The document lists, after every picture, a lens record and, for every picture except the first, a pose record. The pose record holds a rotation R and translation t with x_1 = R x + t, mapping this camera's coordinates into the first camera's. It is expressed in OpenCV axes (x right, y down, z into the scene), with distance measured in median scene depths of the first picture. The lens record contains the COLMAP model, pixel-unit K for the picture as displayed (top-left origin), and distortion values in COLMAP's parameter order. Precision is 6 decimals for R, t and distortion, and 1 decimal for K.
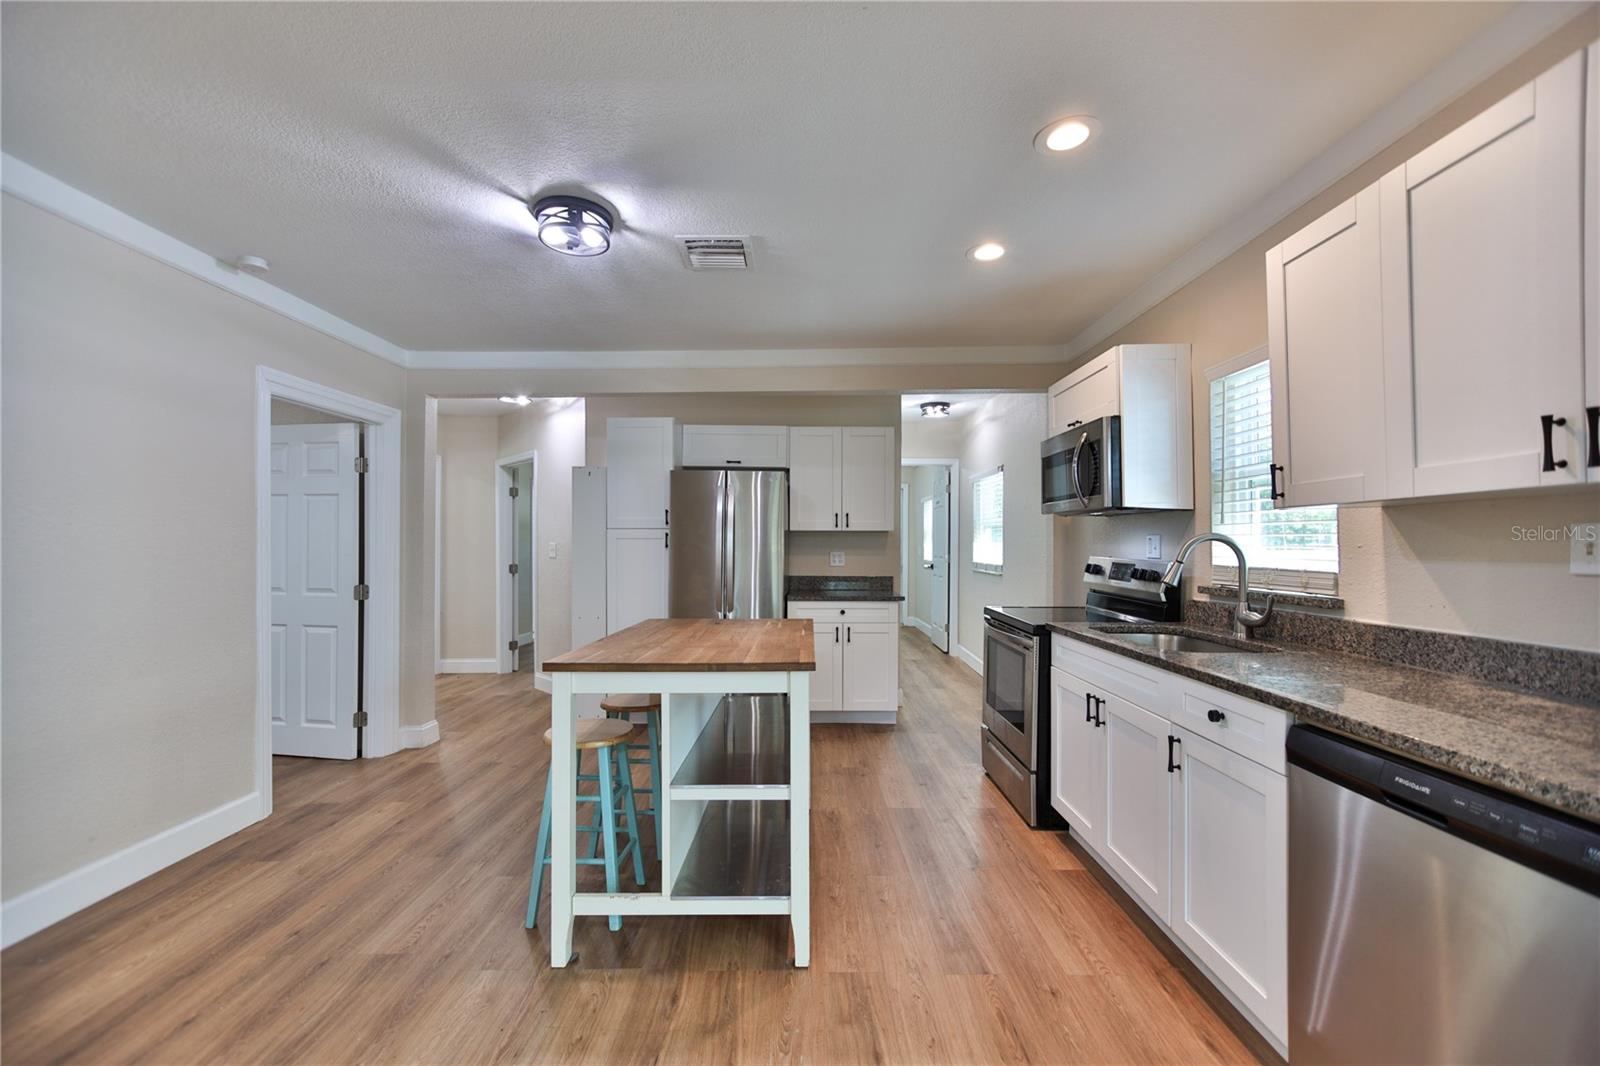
lens RADIAL K [[646.4, 0, 804.6], [0, 646.4, 544.0], [0, 0, 1]] dist [-0.001319, 0.000028]
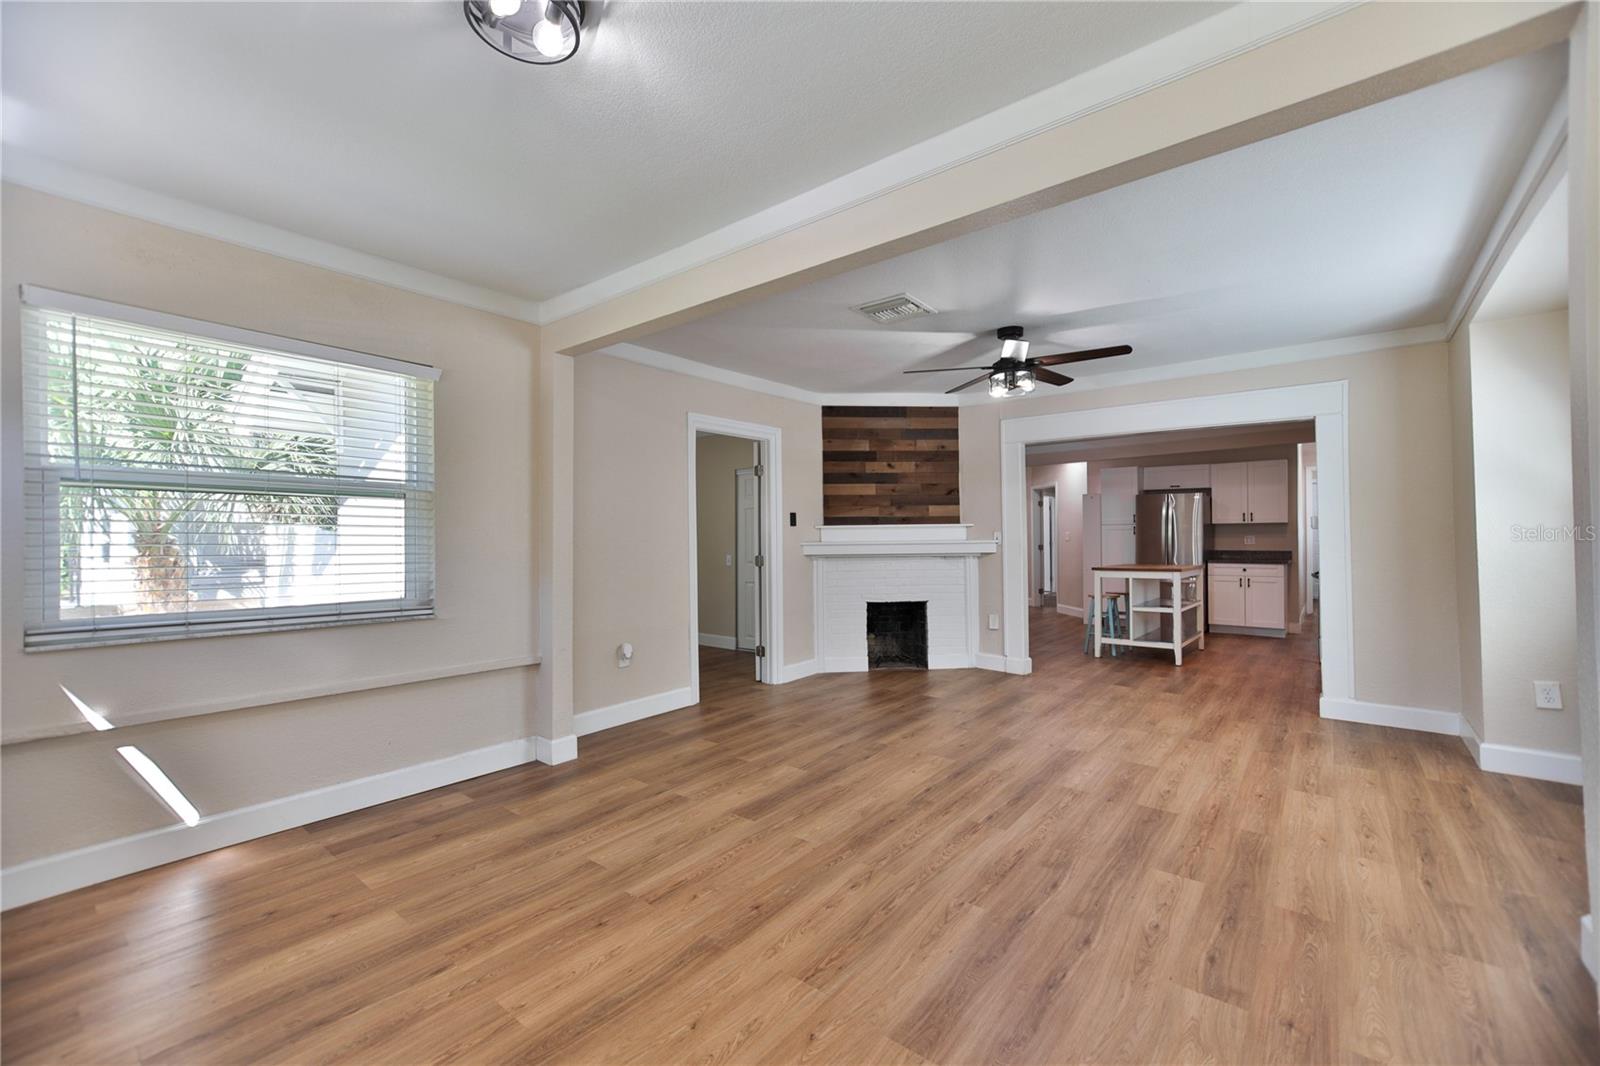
lens RADIAL K [[673.3, 0, 813.4], [0, 673.3, 534.0], [0, 0, 1]] dist [0.010161, 0.000579]
pose [[0.780679, -0.013741, -0.624781, 0.395806], [0.013512, 0.999896, -0.005108, 0.002700], [0.624786, -0.004455, 0.780783, -1.568643]]
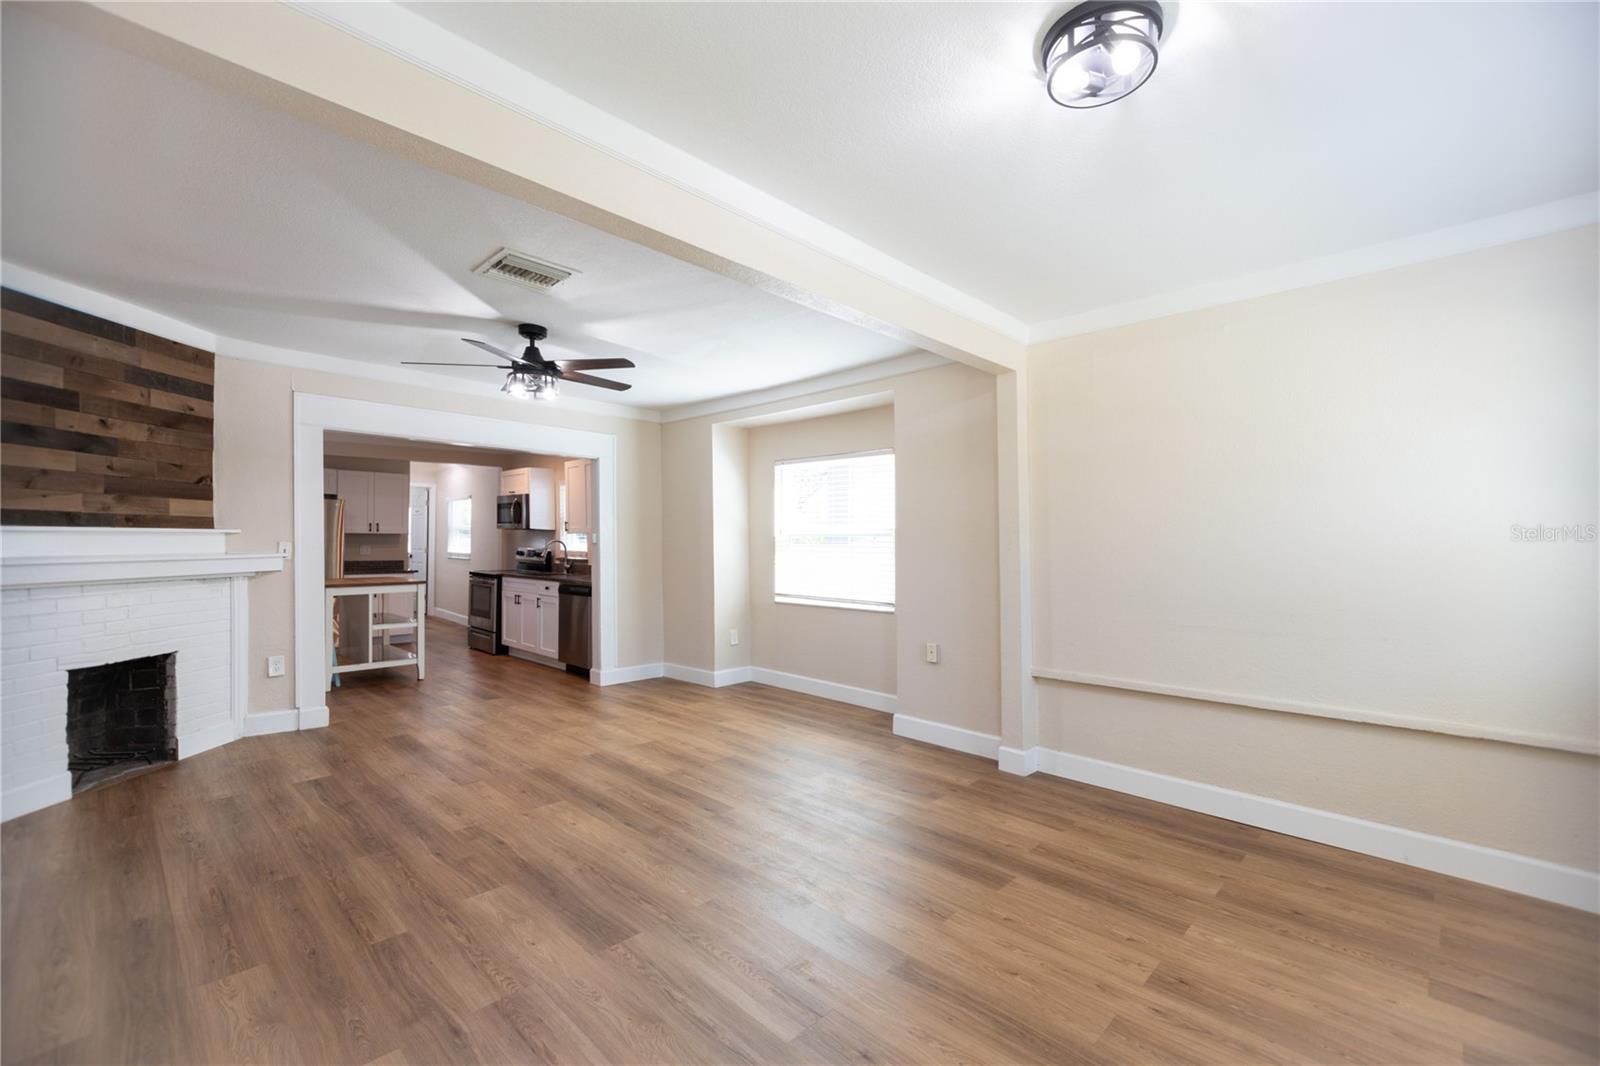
lens RADIAL K [[673.3, 0, 801.9], [0, 673.3, 541.6], [0, 0, 1]] dist [0.010161, 0.000579]
pose [[0.700481, 0.002949, 0.713664, -0.609704], [-0.007401, 0.999968, 0.003132, -0.018997], [-0.713632, -0.007476, 0.700481, -1.511075]]
